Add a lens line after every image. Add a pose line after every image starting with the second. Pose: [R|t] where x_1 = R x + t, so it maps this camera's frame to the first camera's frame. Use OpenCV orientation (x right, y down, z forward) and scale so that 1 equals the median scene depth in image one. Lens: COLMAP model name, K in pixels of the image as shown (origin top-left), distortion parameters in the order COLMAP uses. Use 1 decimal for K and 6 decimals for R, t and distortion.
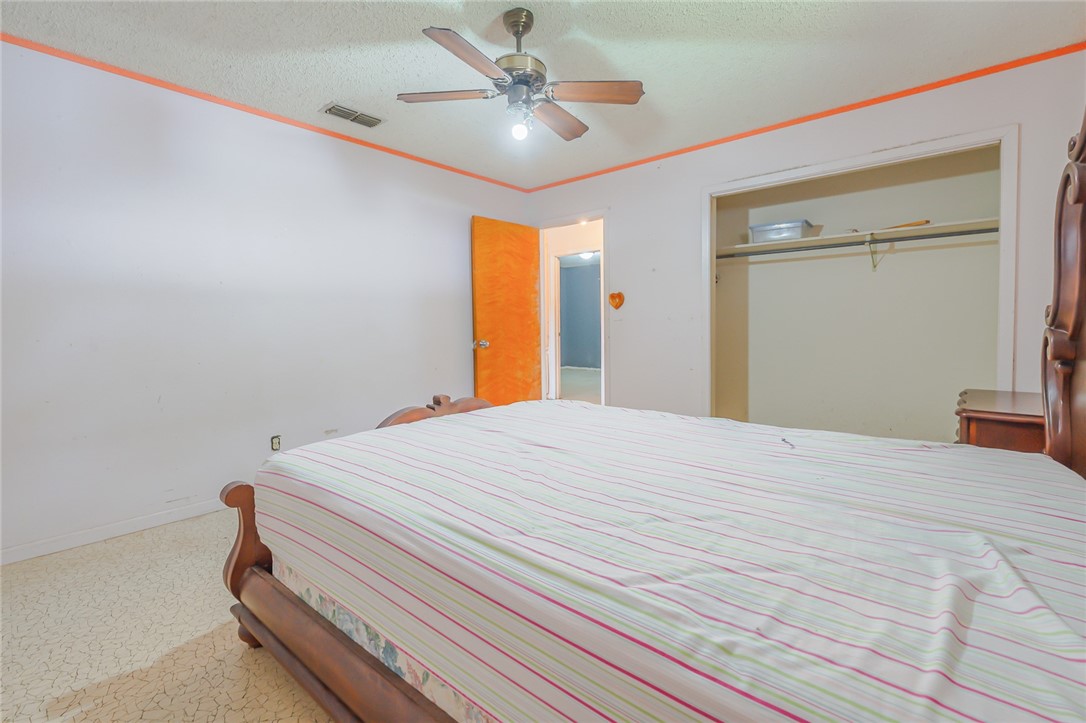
lens RADIAL K [[428.8, 0, 544.2], [0, 428.8, 338.0], [0, 0, 1]] dist [-0.001590, -0.000213]
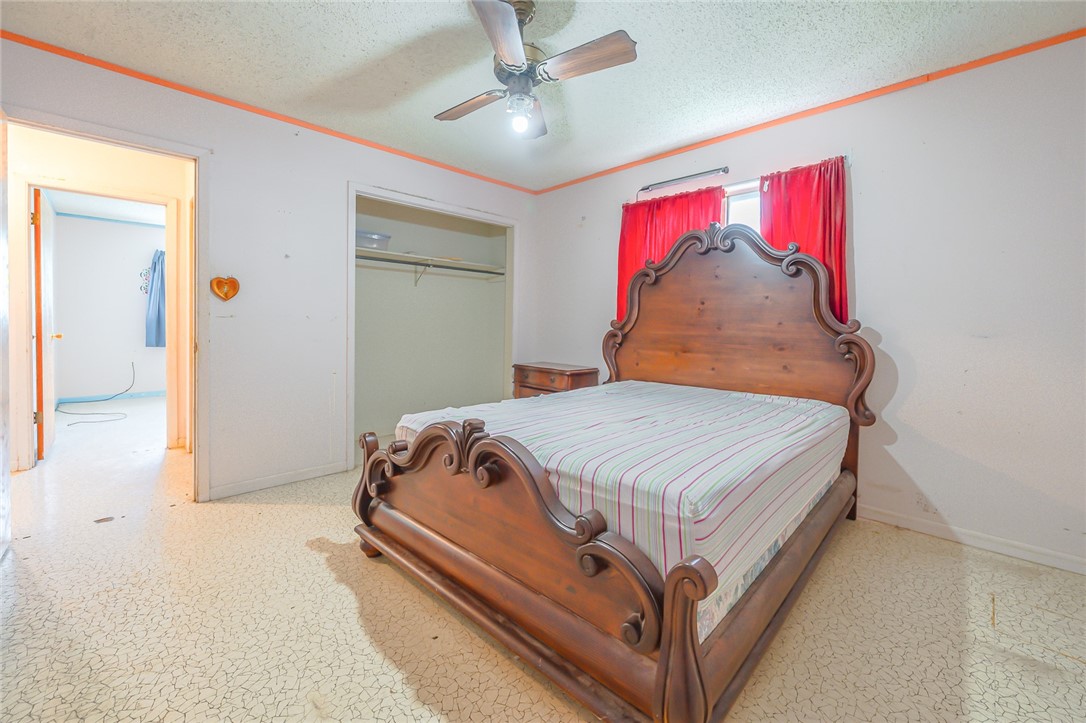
lens RADIAL K [[454.2, 0, 545.2], [0, 454.2, 334.9], [0, 0, 1]] dist [-0.001720, -0.000100]
pose [[0.102597, -0.010096, 0.994672, -0.599112], [0.020314, 0.999761, 0.008052, -0.009318], [-0.994516, 0.019379, 0.102778, 0.480355]]
